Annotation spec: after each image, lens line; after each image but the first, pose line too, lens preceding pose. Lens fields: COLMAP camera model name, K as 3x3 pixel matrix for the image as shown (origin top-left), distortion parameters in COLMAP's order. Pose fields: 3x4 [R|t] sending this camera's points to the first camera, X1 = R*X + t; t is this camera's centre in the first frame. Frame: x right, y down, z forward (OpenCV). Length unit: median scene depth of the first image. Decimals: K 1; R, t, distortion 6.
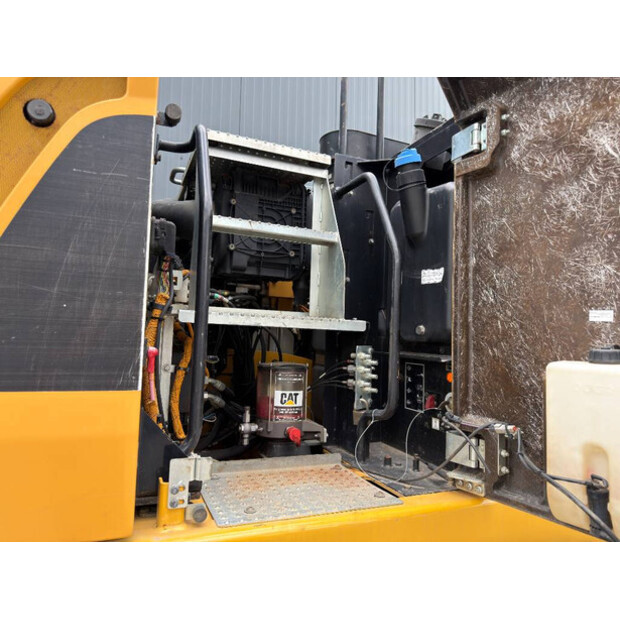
lens RADIAL K [[443.7, 0, 311.0], [0, 443.7, 298.4], [0, 0, 1]] dist [0.078621, -0.072336]
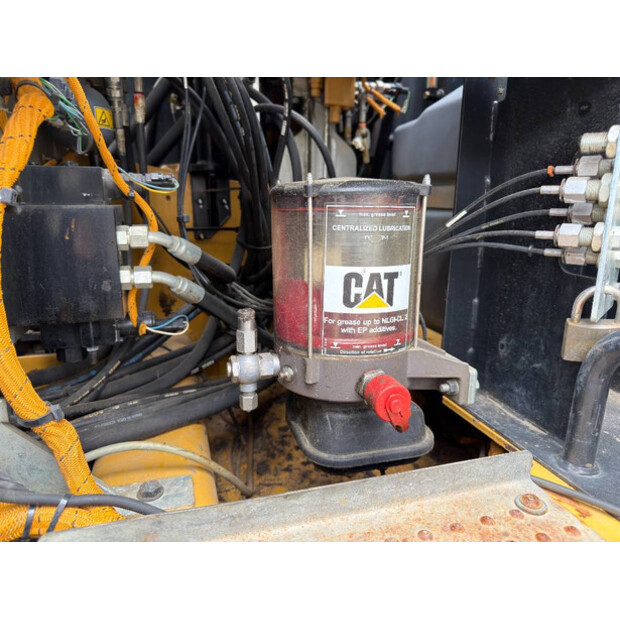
lens RADIAL K [[443.7, 0, 311.0], [0, 443.7, 298.4], [0, 0, 1]] dist [0.078621, -0.072336]
pose [[0.994327, -0.003132, -0.106322, -0.056599], [0.034917, 0.953785, 0.298454, 0.133761], [0.100474, -0.300474, 0.948483, 0.686285]]
